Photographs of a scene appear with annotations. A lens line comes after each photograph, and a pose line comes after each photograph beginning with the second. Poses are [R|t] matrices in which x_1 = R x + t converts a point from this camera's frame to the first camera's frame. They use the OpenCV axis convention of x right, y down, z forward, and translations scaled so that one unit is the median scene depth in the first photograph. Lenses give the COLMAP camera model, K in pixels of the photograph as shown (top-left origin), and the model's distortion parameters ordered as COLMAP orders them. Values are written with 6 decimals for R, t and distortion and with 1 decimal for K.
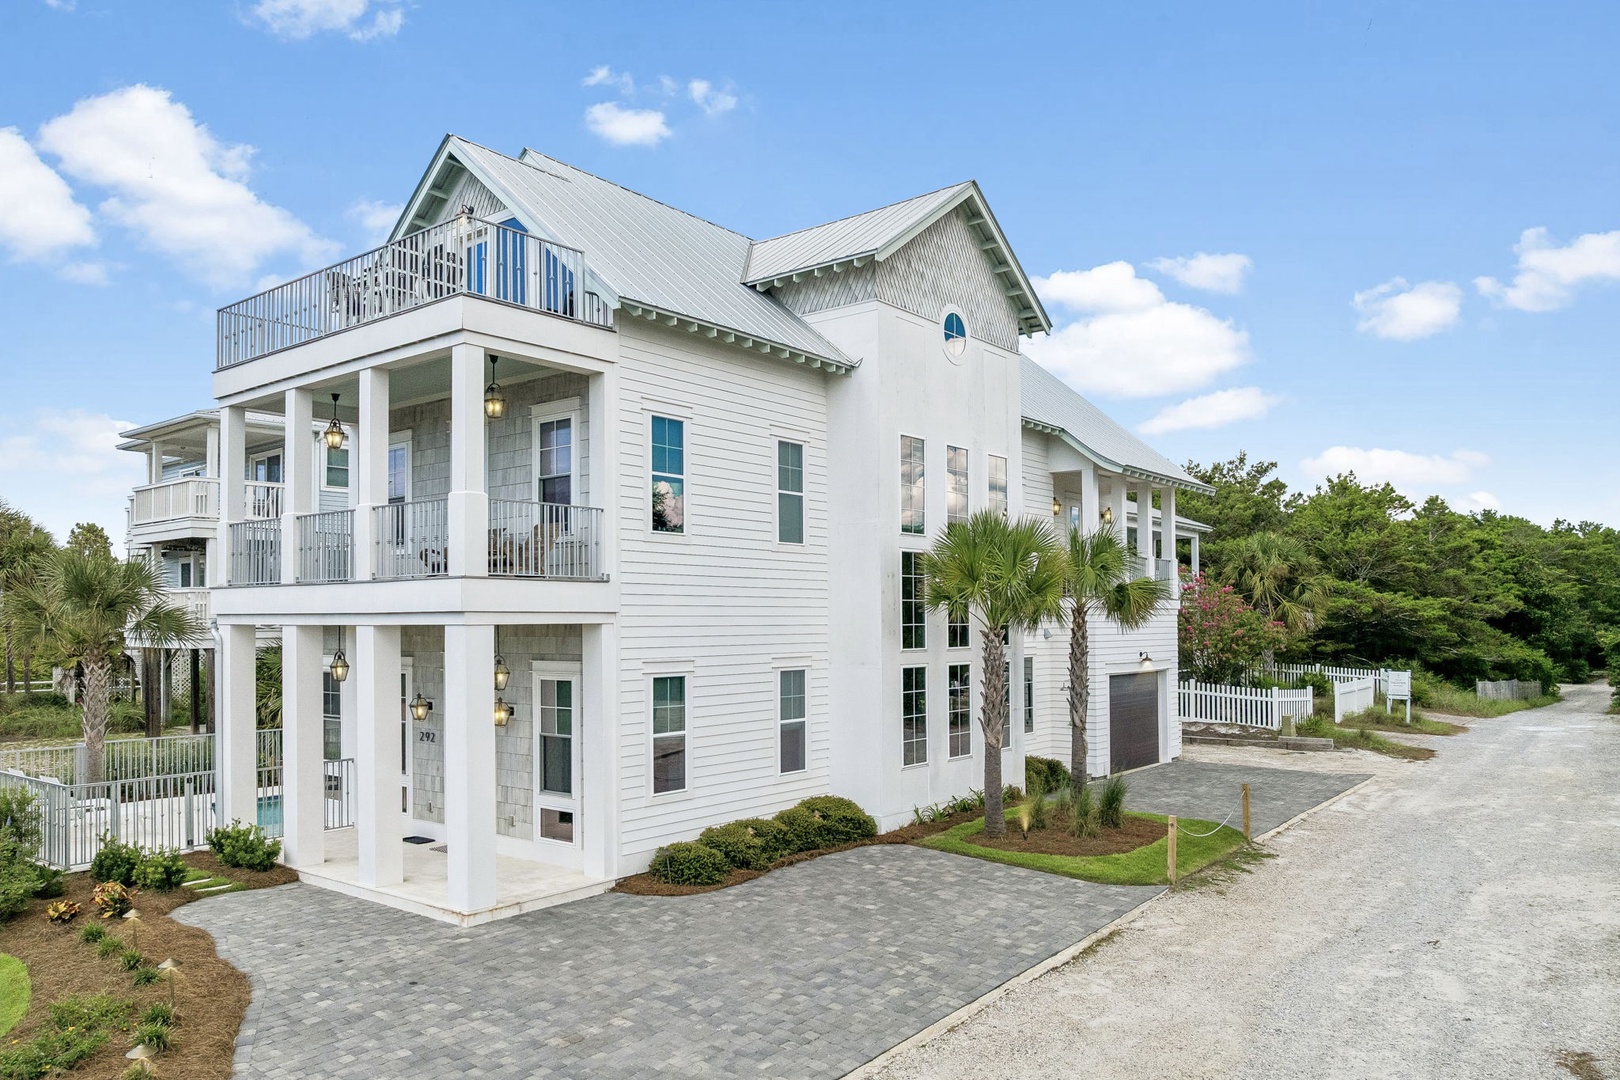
lens RADIAL K [[1108.3, 0, 815.2], [0, 1108.3, 600.2], [0, 0, 1]] dist [-0.024129, -0.009537]
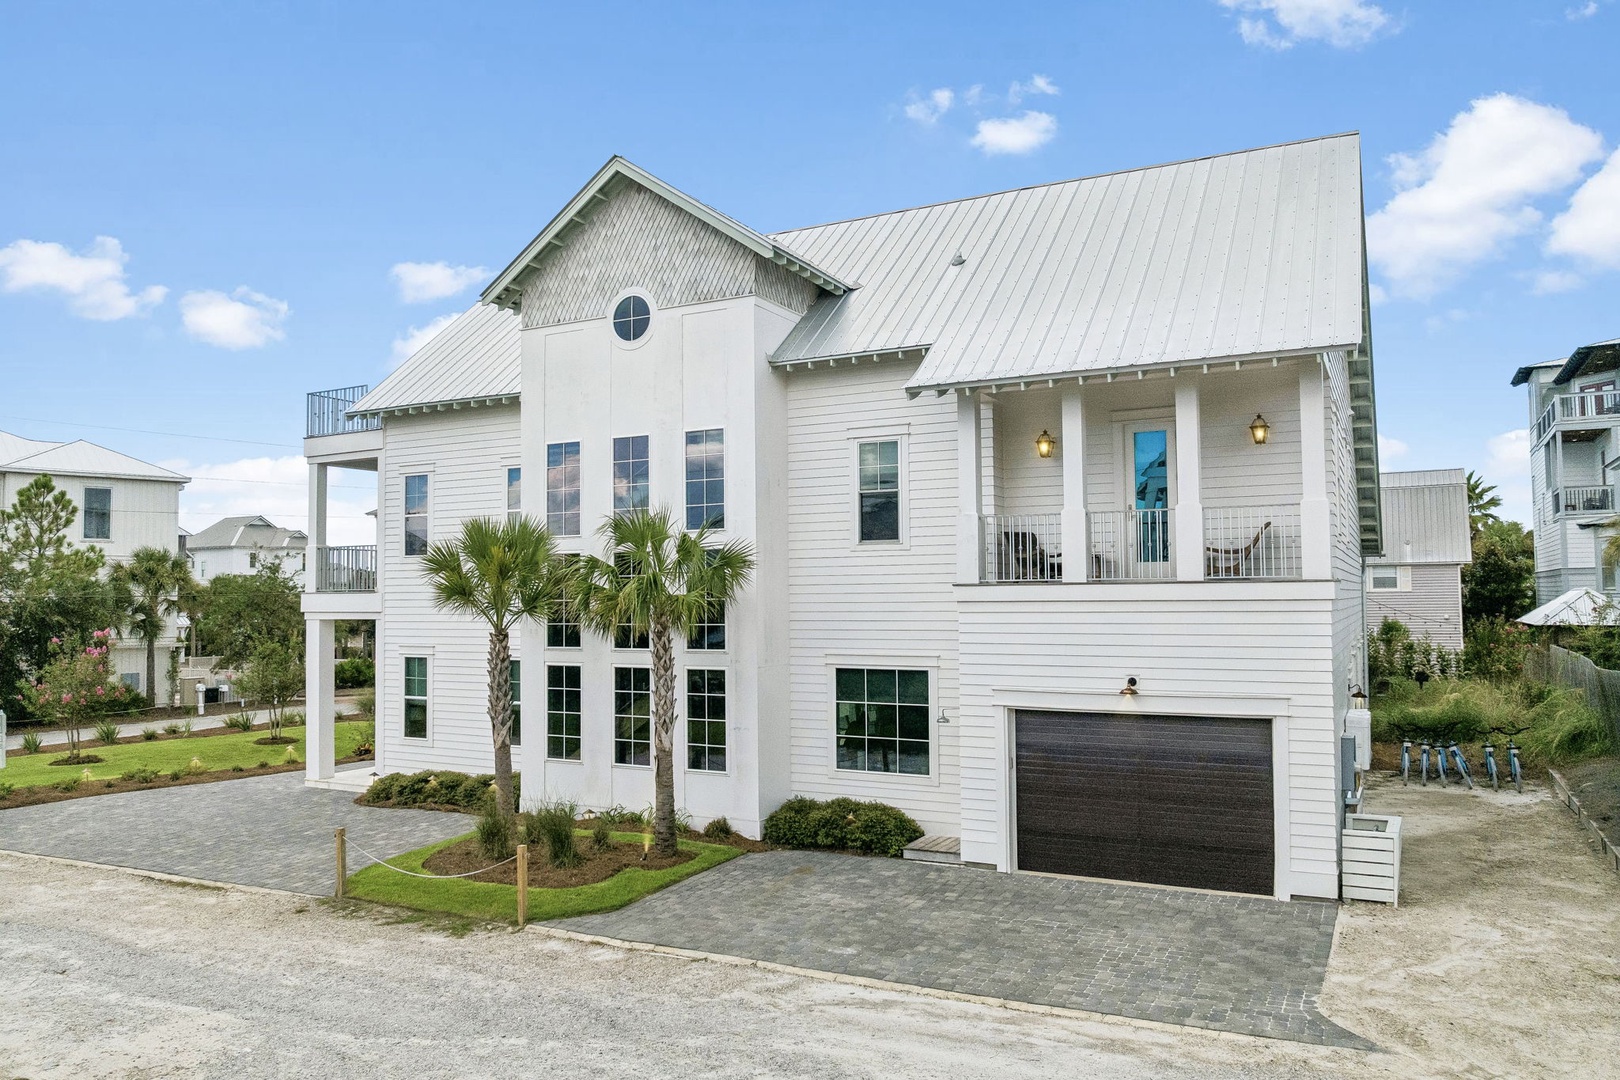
lens RADIAL K [[1108.3, 0, 808.5], [0, 1108.3, 549.9], [0, 0, 1]] dist [-0.024129, -0.009537]
pose [[0.200886, -0.040950, -0.978758, 1.334117], [0.024396, 0.999025, -0.036790, -0.003713], [0.979311, -0.016487, 0.201690, 1.181045]]
